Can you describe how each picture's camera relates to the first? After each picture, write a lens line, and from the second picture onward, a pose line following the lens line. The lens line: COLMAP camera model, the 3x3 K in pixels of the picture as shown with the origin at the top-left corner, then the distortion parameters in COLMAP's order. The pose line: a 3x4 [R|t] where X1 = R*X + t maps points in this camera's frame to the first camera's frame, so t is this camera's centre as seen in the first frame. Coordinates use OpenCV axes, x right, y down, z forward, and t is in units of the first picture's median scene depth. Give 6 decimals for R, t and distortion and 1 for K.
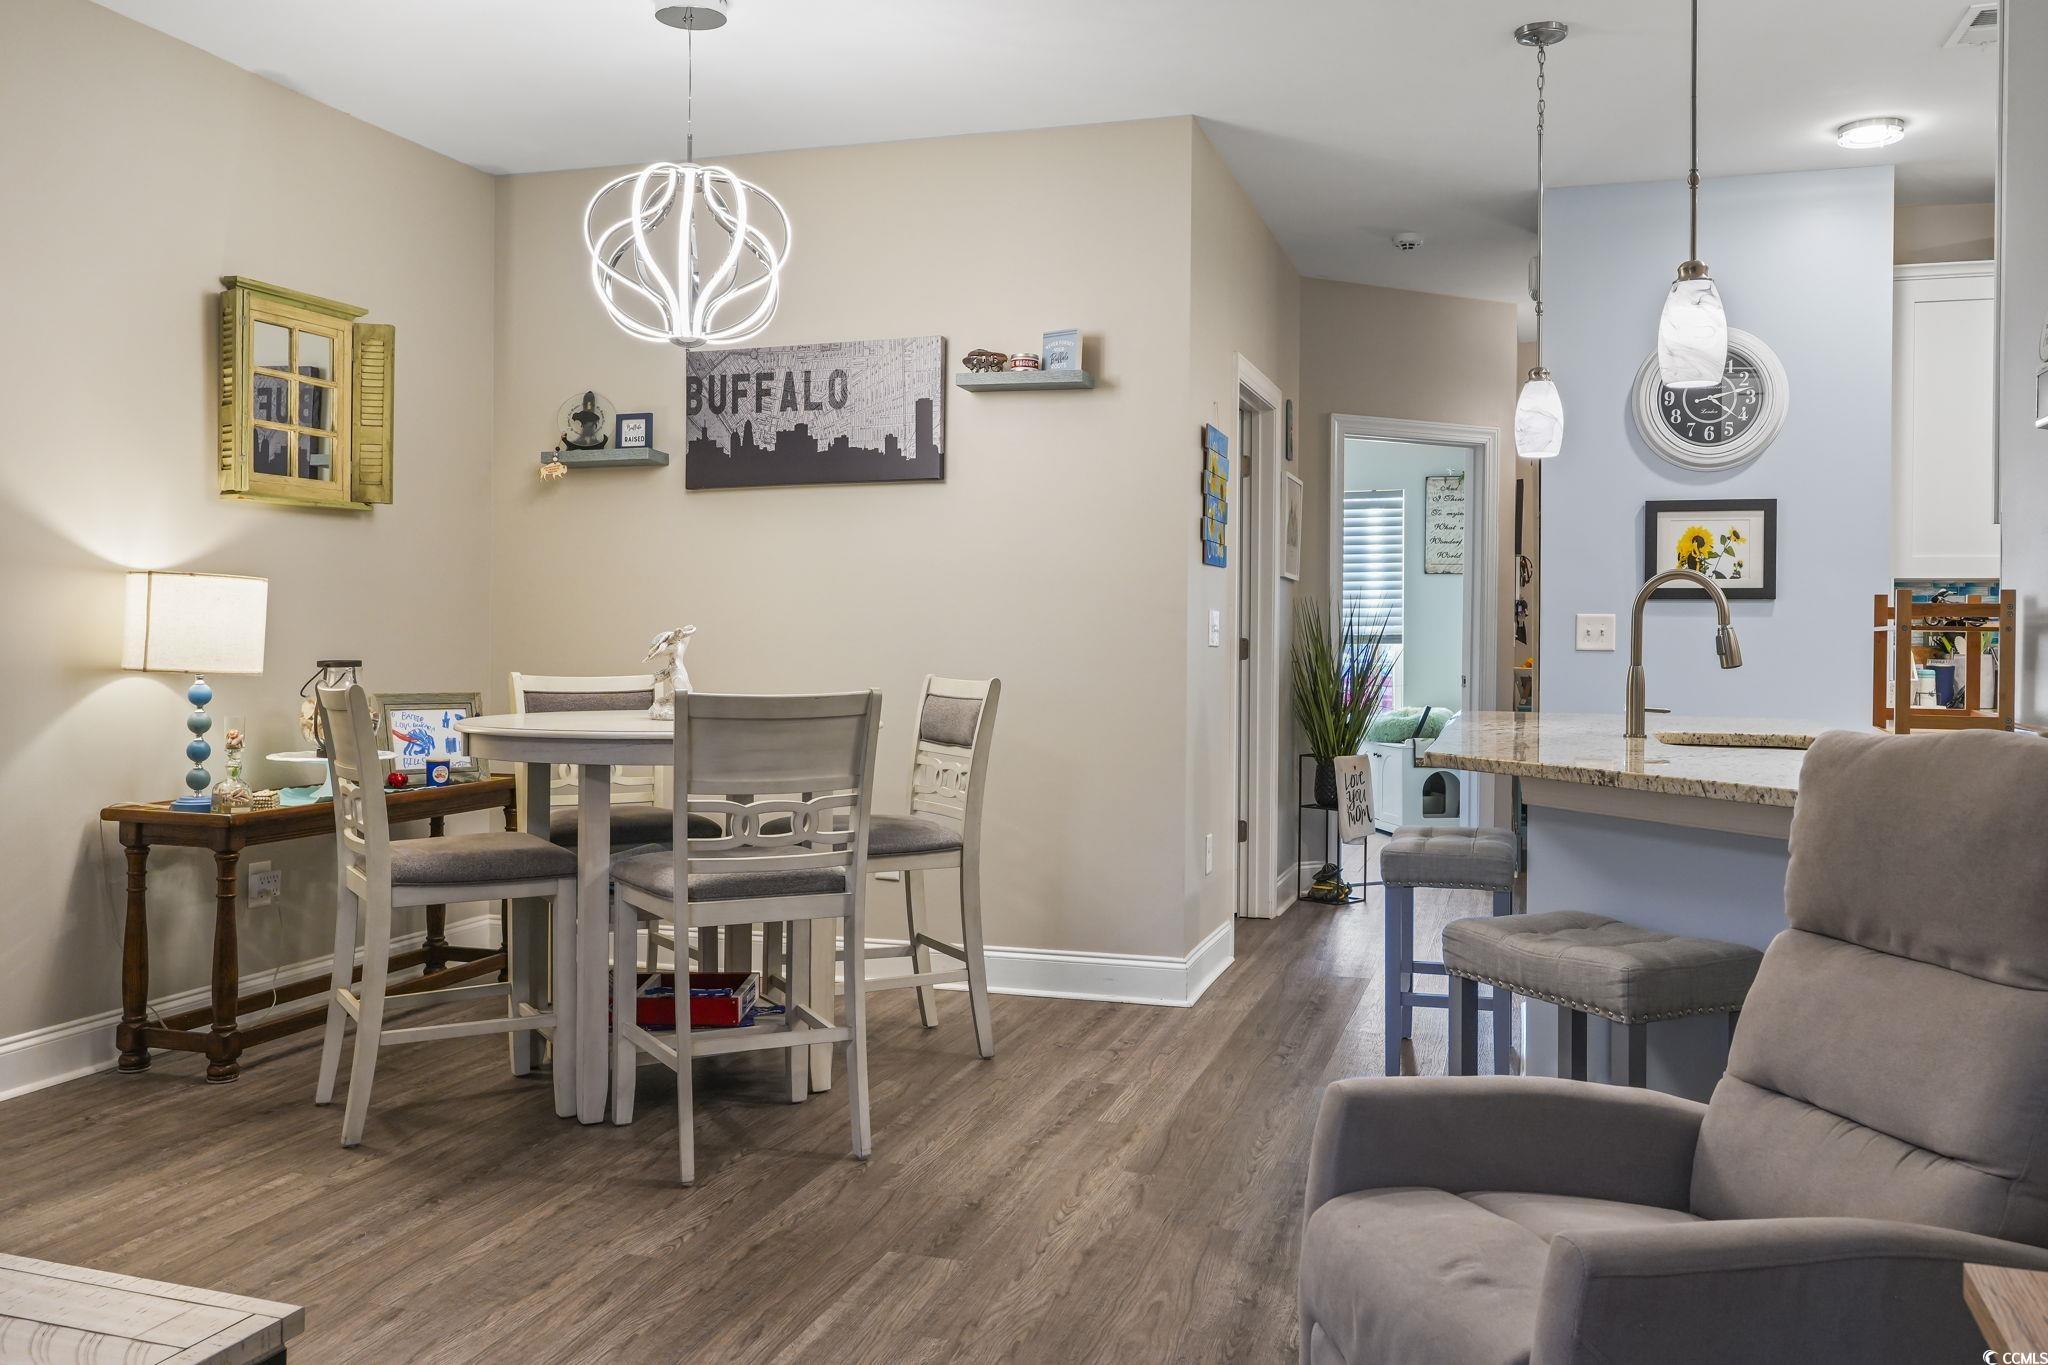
lens RADIAL K [[1655.3, 0, 1013.7], [0, 1655.3, 638.2], [0, 0, 1]] dist [0.002779, -0.007039]
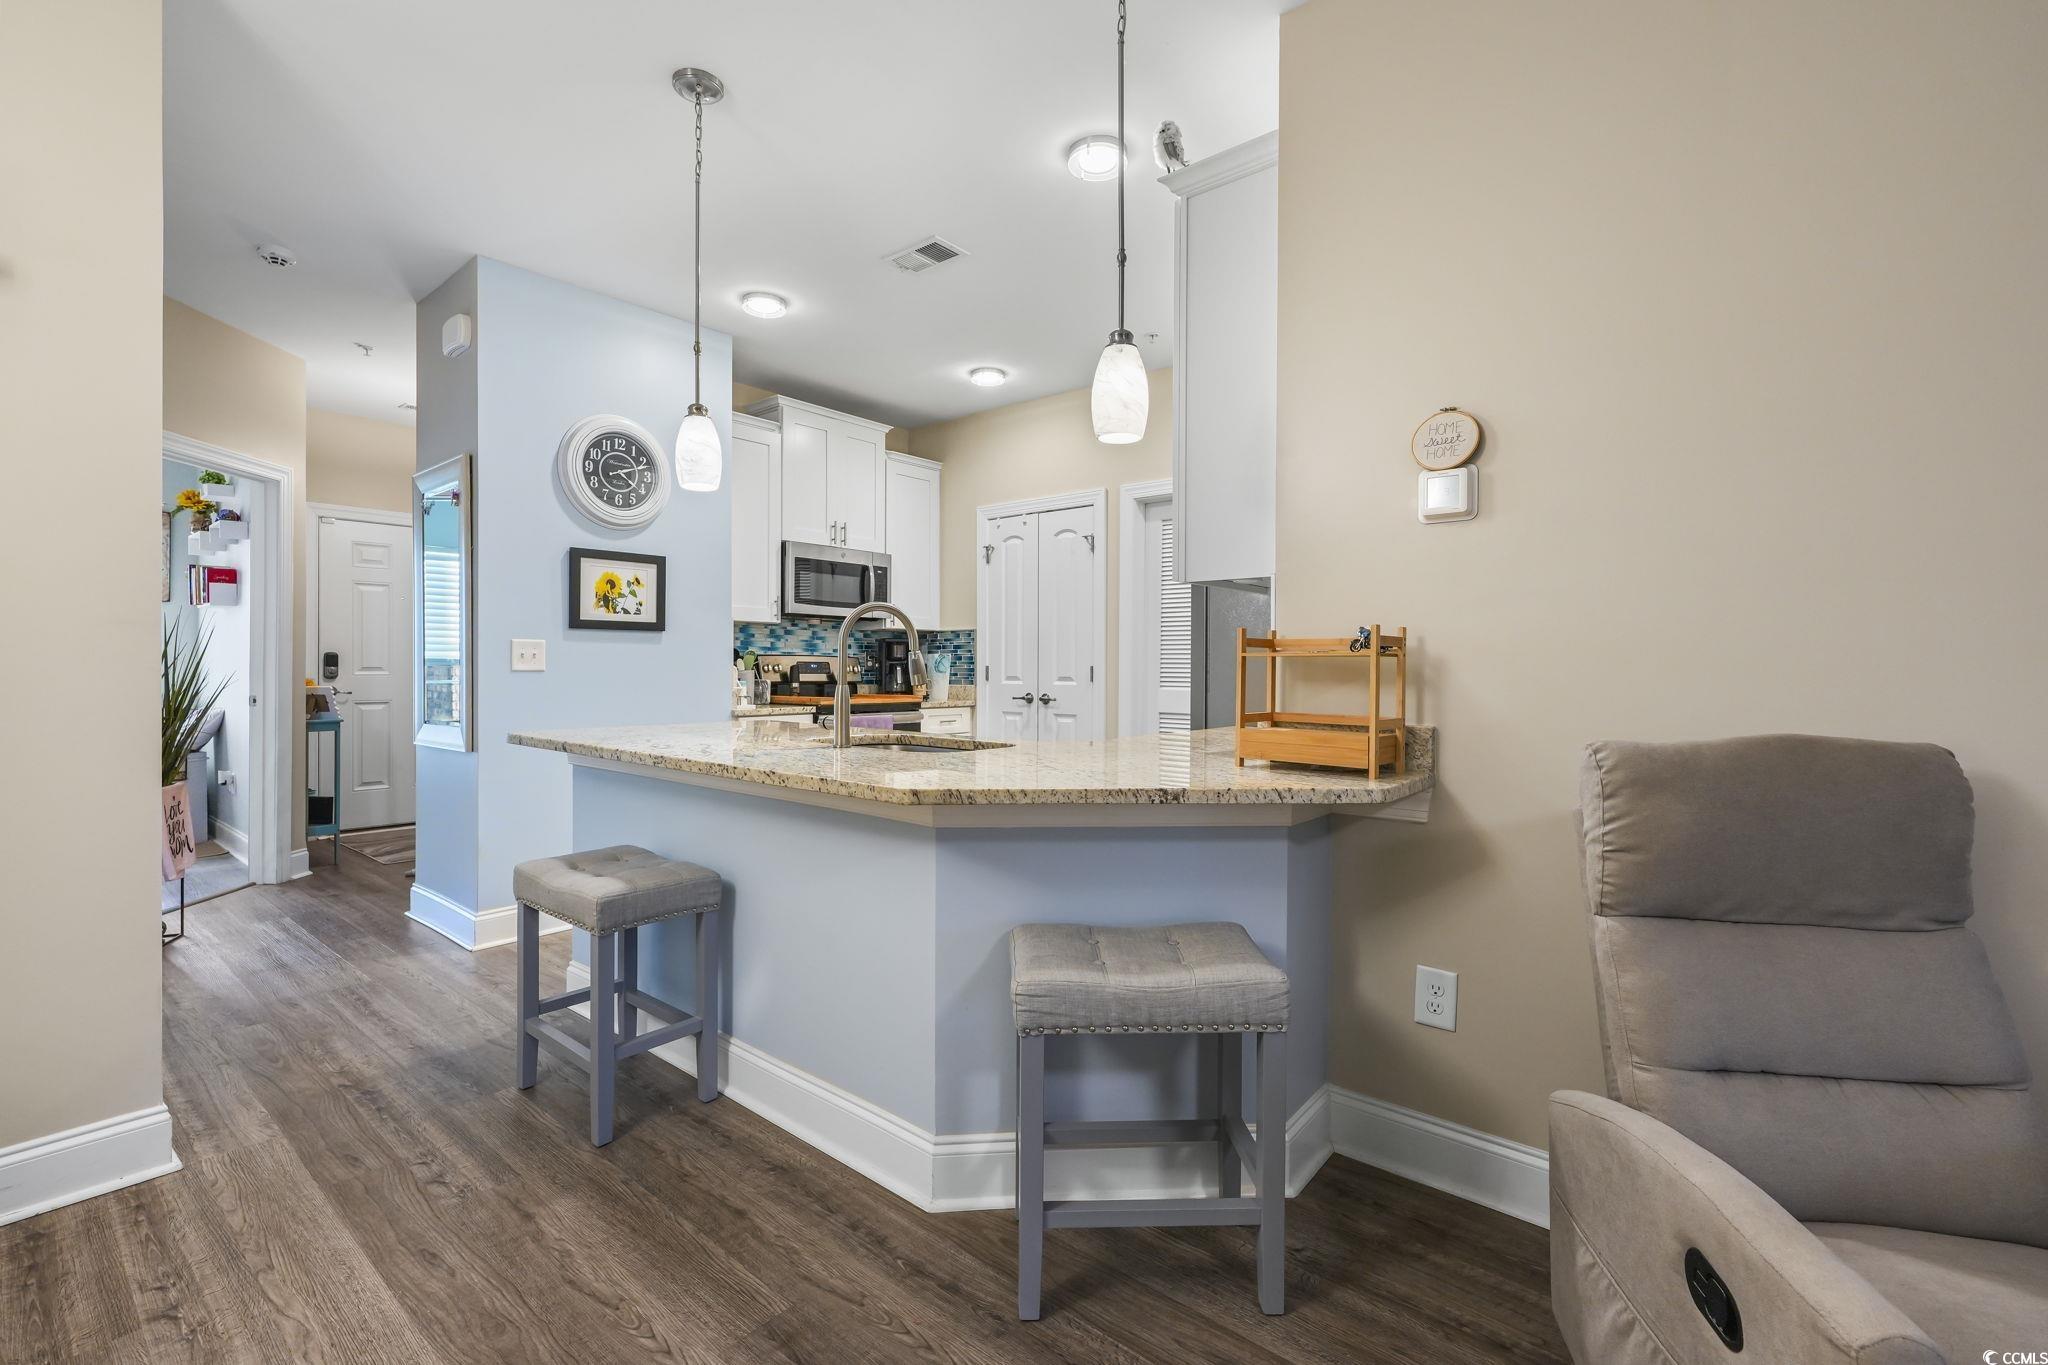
lens RADIAL K [[897.9, 0, 1009.8], [0, 897.9, 666.1], [0, 0, 1]] dist [0.004371, 0.000502]
pose [[0.384854, -0.008036, 0.922943, -0.115397], [0.000794, 0.999965, 0.008375, -0.001141], [-0.922977, -0.002491, 0.384846, 0.500426]]
